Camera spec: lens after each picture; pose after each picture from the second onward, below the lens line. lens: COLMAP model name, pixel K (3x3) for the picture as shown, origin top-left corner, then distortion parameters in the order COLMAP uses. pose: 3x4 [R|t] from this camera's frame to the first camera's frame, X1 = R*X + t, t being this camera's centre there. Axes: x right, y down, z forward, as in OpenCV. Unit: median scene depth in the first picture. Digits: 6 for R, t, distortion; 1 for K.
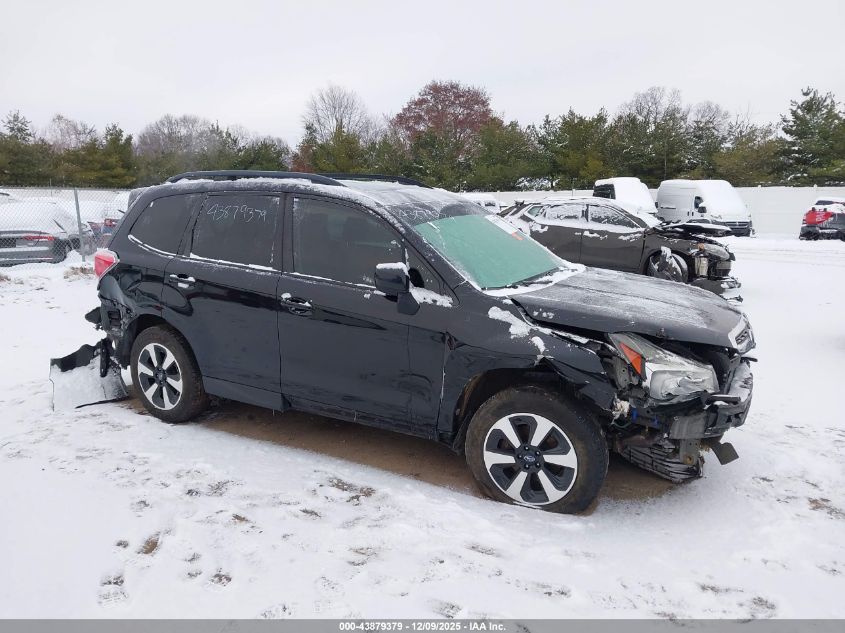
lens RADIAL K [[657.9, 0, 409.0], [0, 657.9, 319.7], [0, 0, 1]] dist [0.012835, -0.008215]
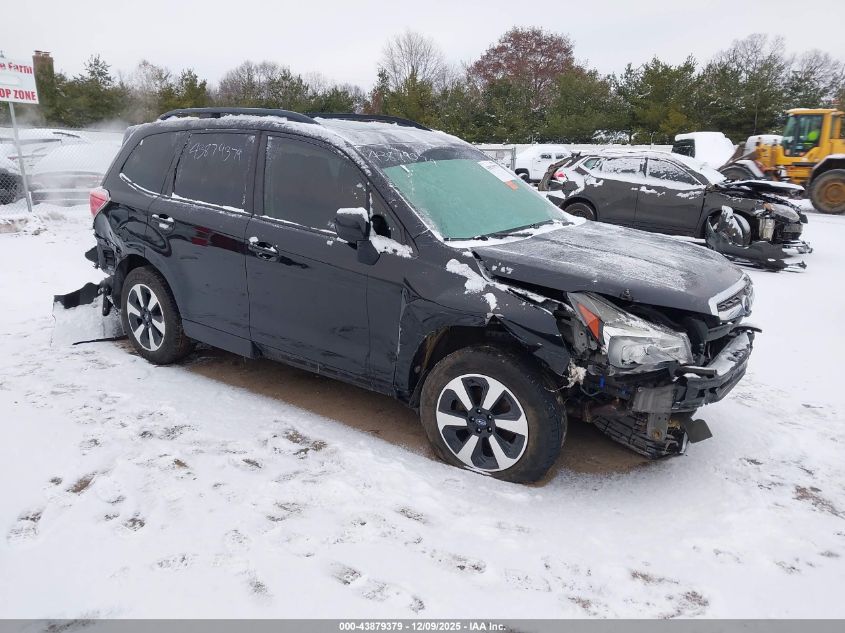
lens RADIAL K [[657.9, 0, 409.0], [0, 657.9, 319.7], [0, 0, 1]] dist [0.012835, -0.008215]
pose [[0.993487, 0.048308, -0.103194, 0.145247], [-0.040970, 0.996557, 0.072083, 0.001398], [0.106321, -0.067385, 0.992046, 0.060201]]
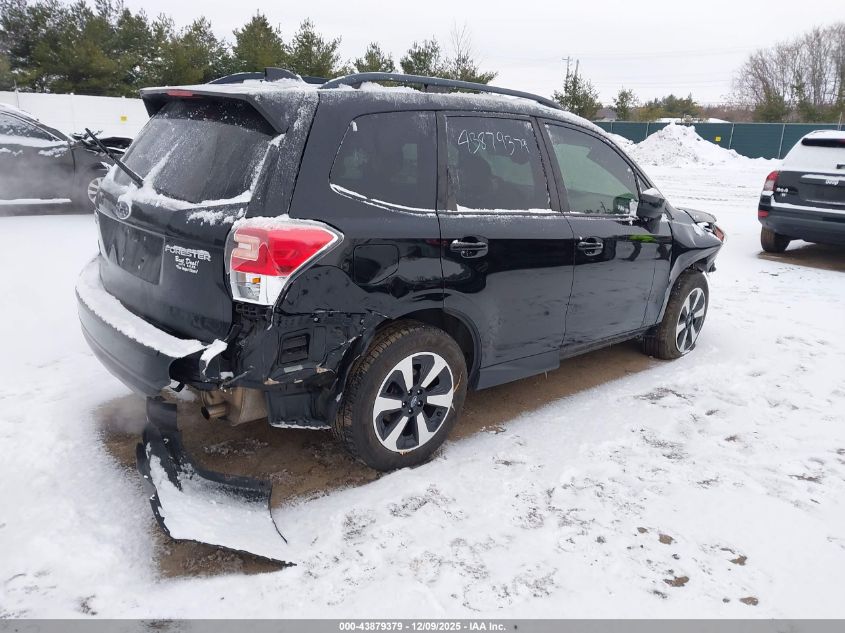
lens RADIAL K [[657.9, 0, 409.0], [0, 657.9, 319.7], [0, 0, 1]] dist [0.012835, -0.008215]
pose [[0.308510, -0.257133, 0.915808, -1.132023], [0.126537, 0.965308, 0.228404, -0.167679], [-0.942767, 0.045418, 0.330344, 0.940791]]
